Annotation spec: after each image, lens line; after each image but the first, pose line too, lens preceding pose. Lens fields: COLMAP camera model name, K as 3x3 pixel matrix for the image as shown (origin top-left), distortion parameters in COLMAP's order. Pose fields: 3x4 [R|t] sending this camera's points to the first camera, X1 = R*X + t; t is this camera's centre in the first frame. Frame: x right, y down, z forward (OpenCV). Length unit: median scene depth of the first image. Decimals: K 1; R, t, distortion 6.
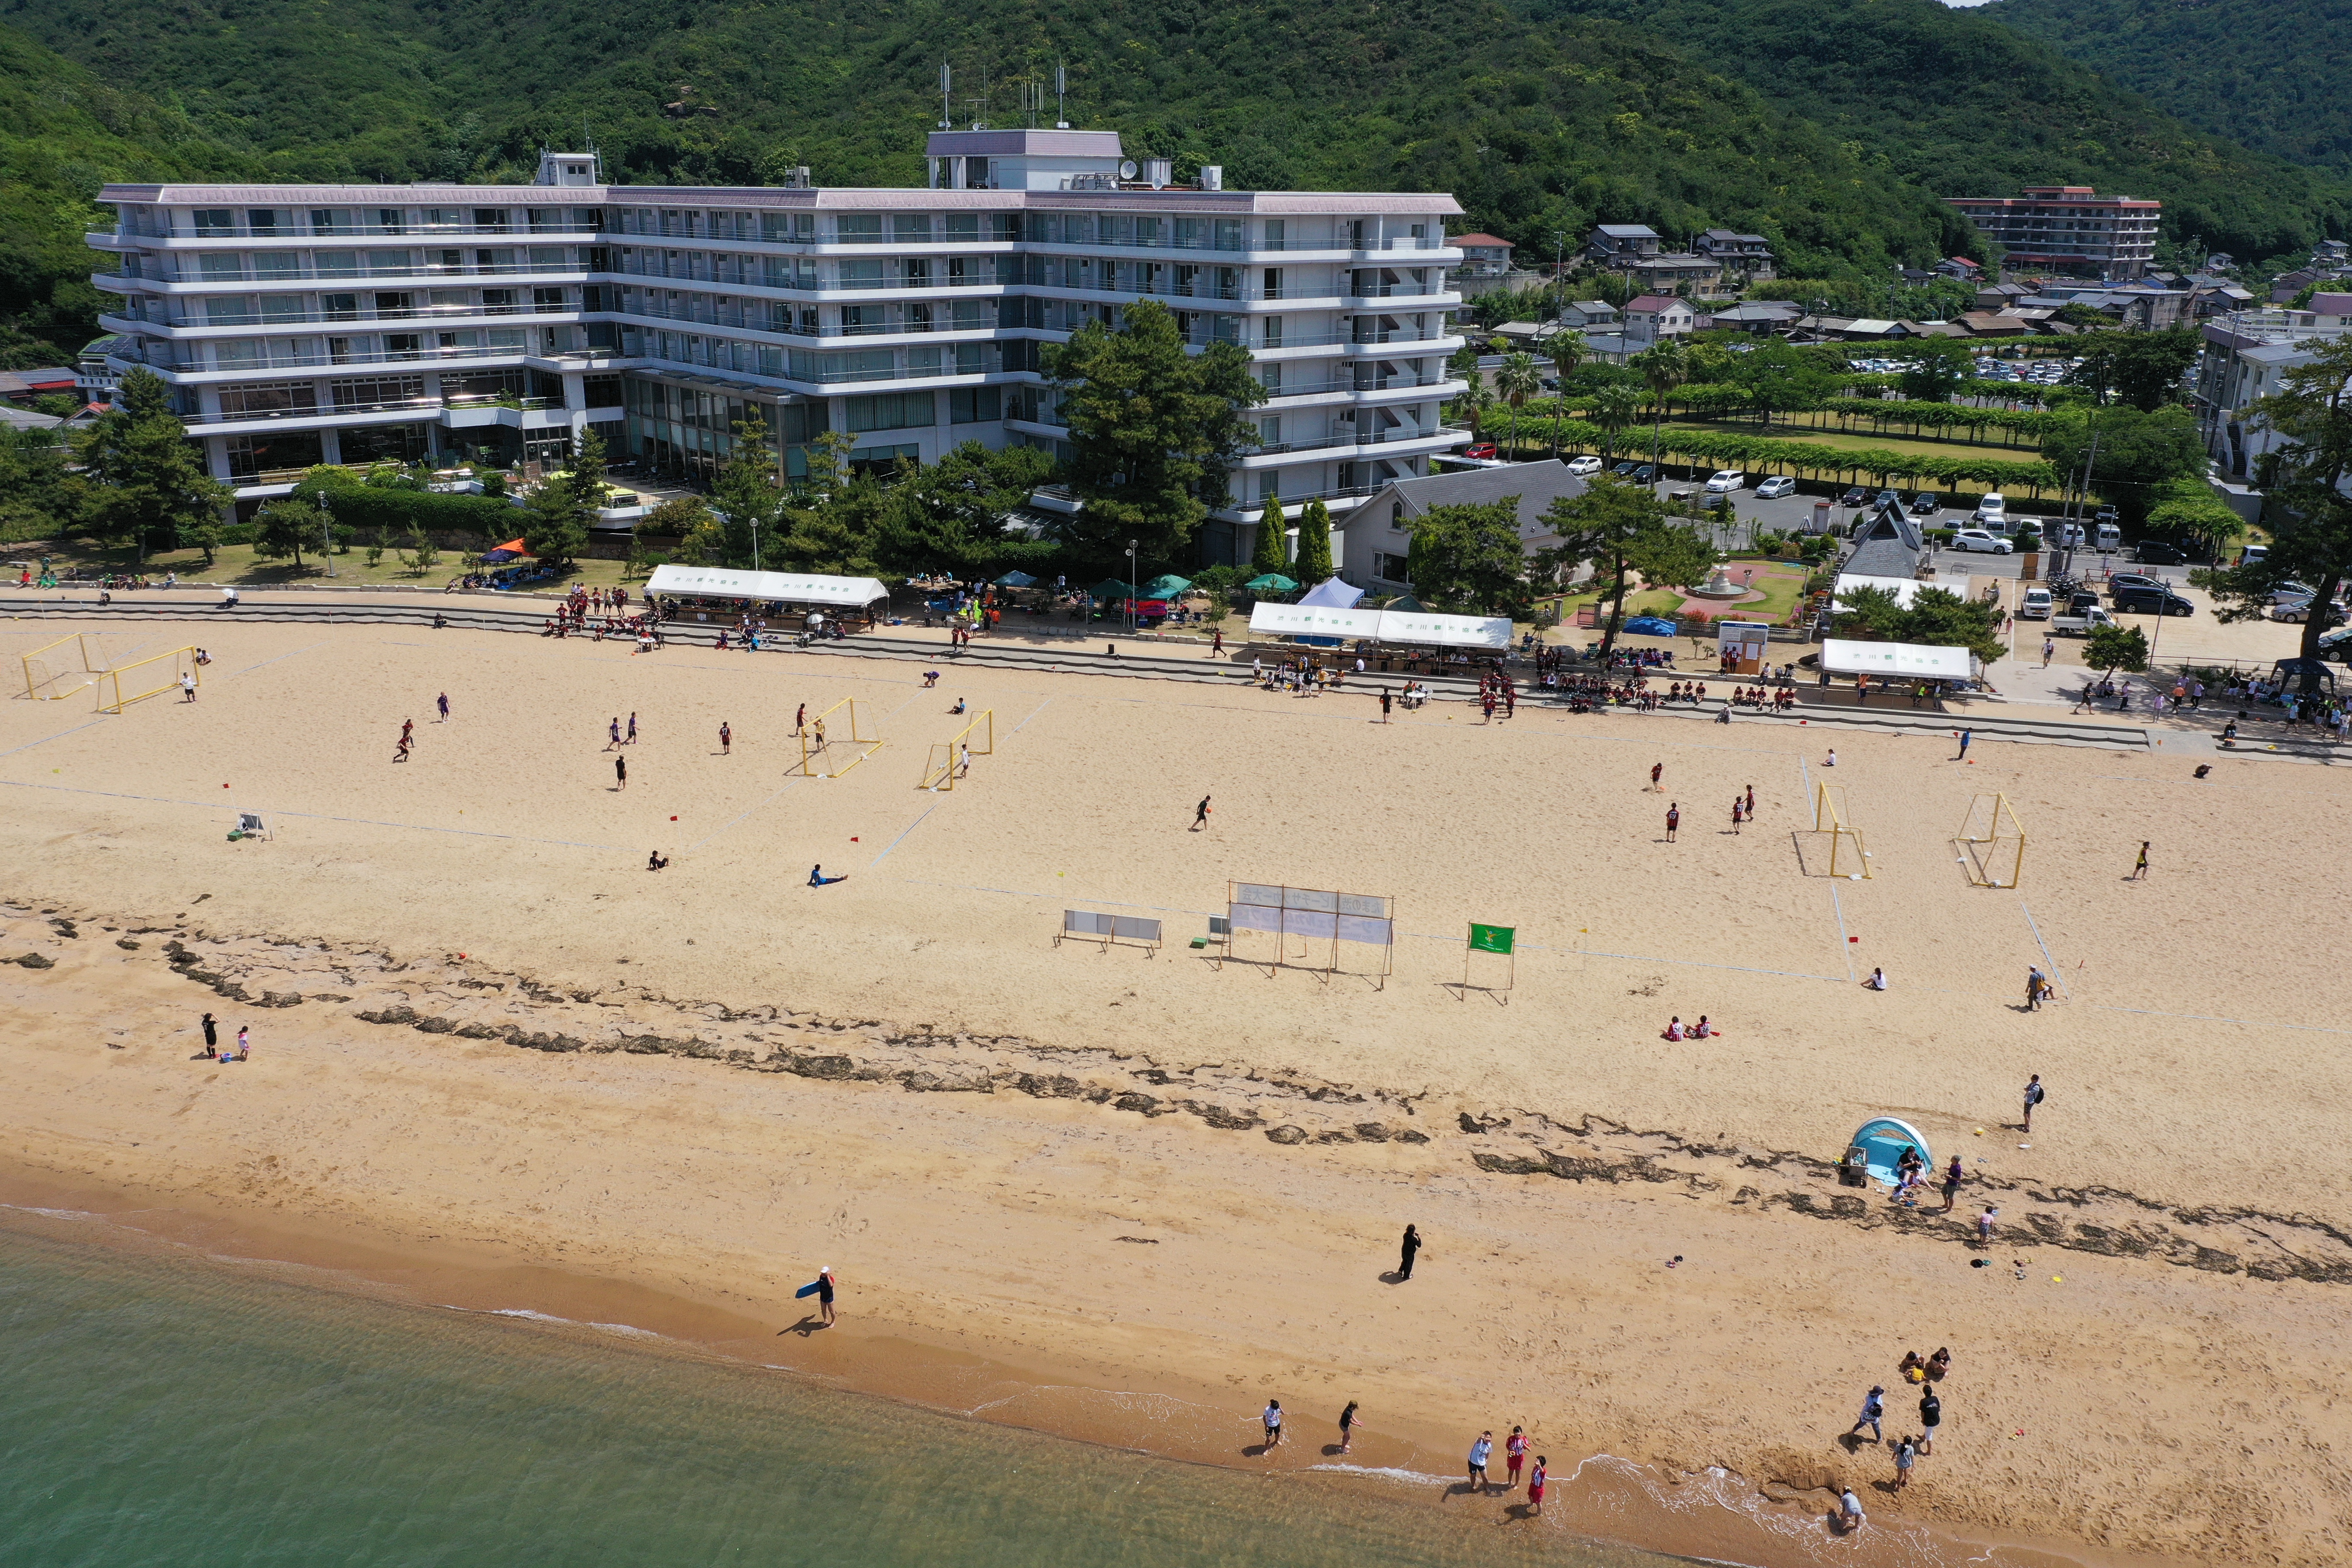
lens RADIAL K [[1840.5, 0, 1172.6], [0, 1840.5, 779.2], [0, 0, 1]] dist [-0.010301, -0.003612]
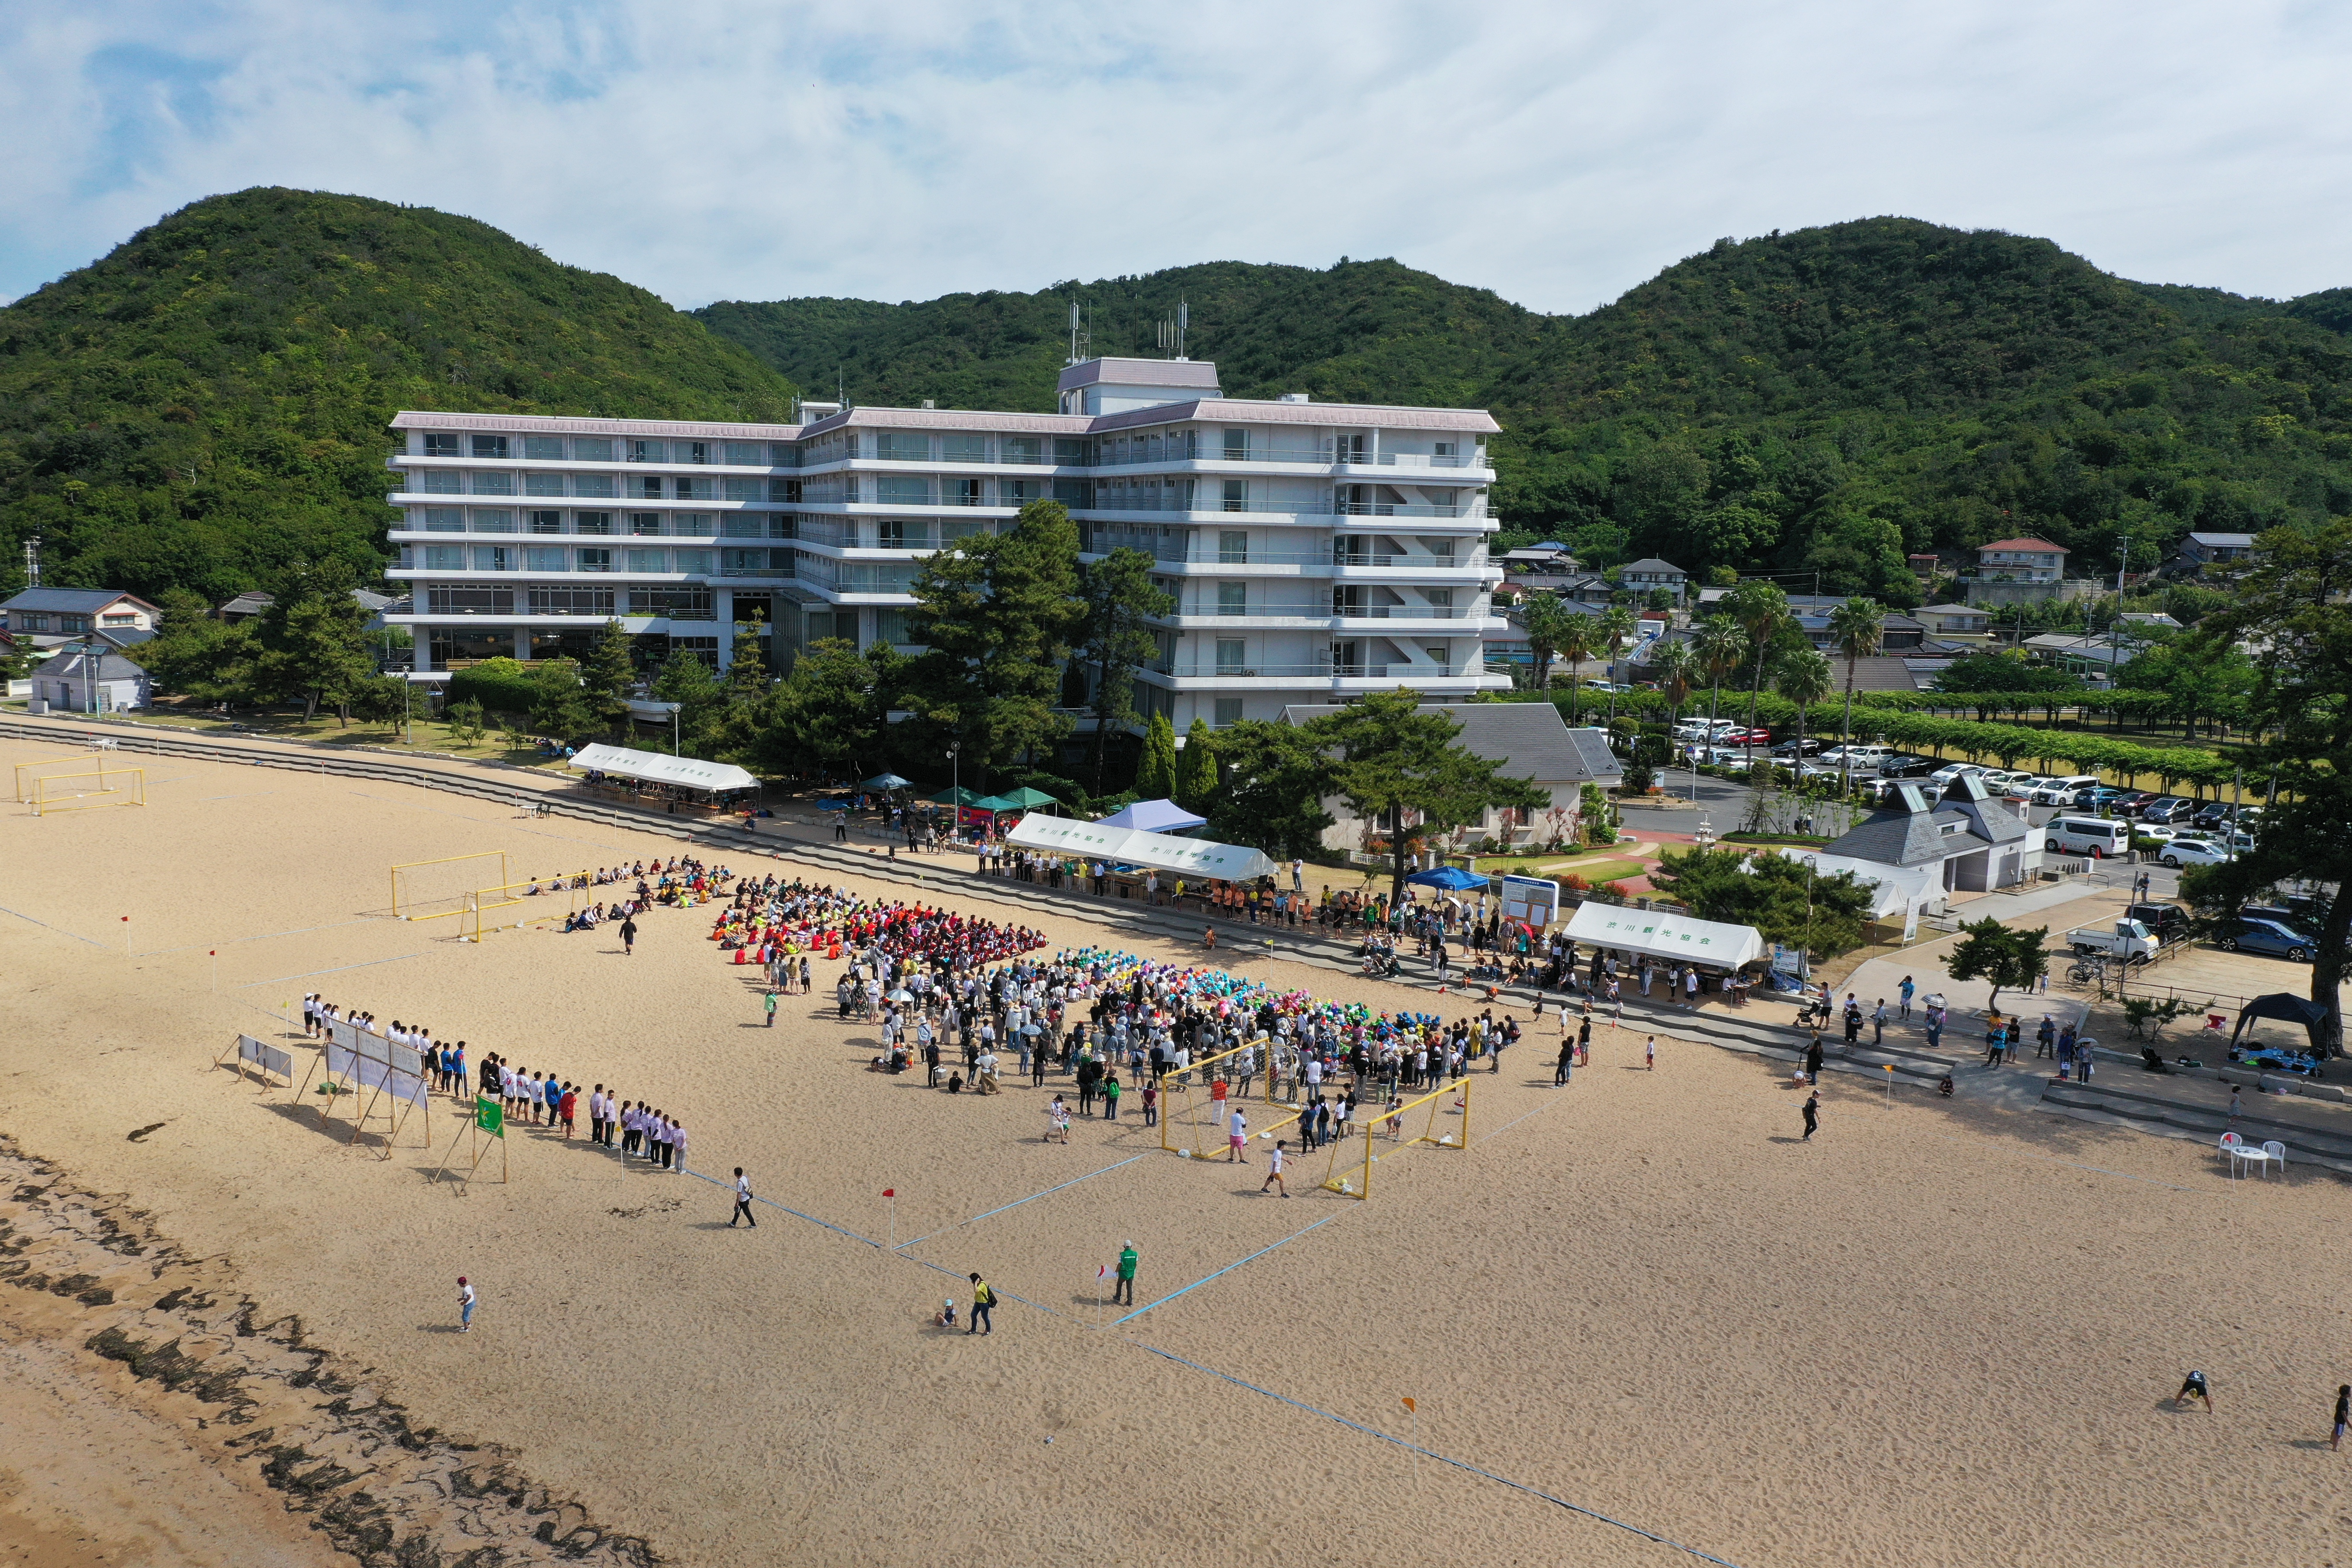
lens RADIAL K [[1840.5, 0, 1168.8], [0, 1840.5, 788.9], [0, 0, 1]] dist [-0.010301, -0.003612]
pose [[0.916018, 0.072403, -0.394548, 0.141829], [-0.138291, 0.980277, -0.141181, 0.003199], [0.376545, 0.183887, 0.907965, 0.063265]]
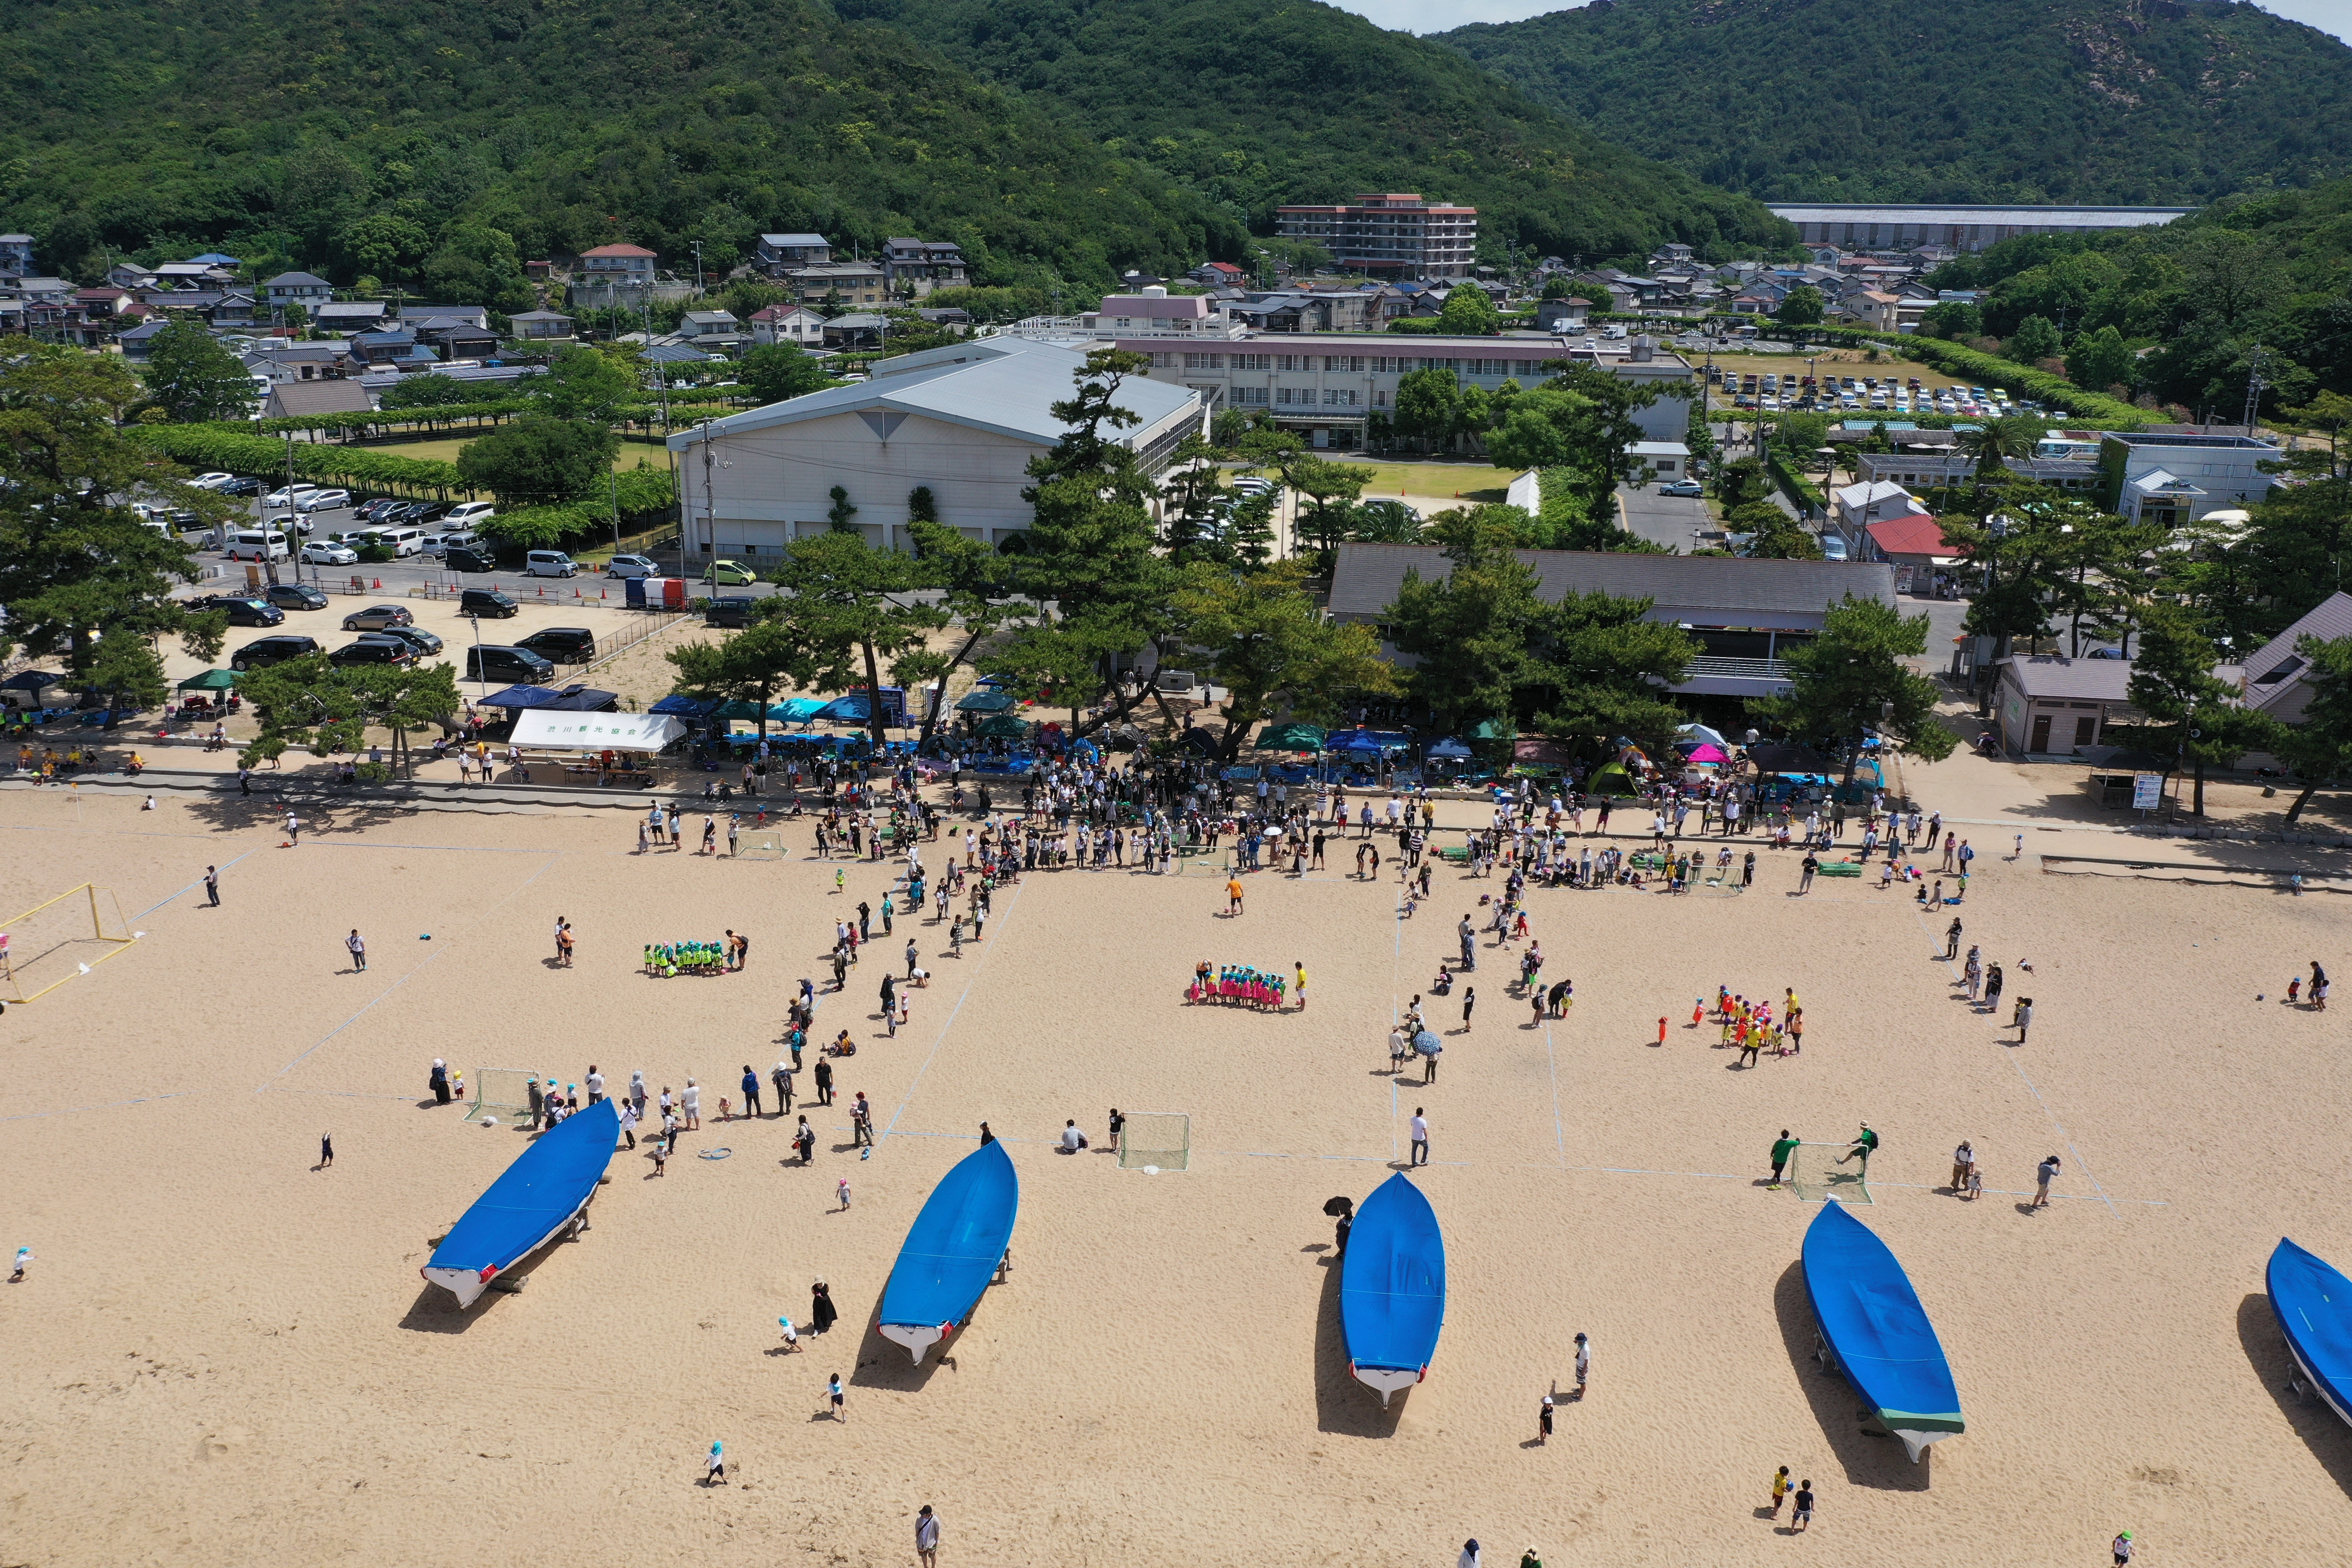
lens RADIAL K [[1840.5, 0, 1167.4], [0, 1840.5, 783.4], [0, 0, 1]] dist [-0.010301, -0.003612]
pose [[0.990380, -0.043012, 0.131521, 0.307080], [0.043410, 0.999057, -0.000160, 0.005796], [-0.131390, 0.005868, 0.991313, -0.015623]]
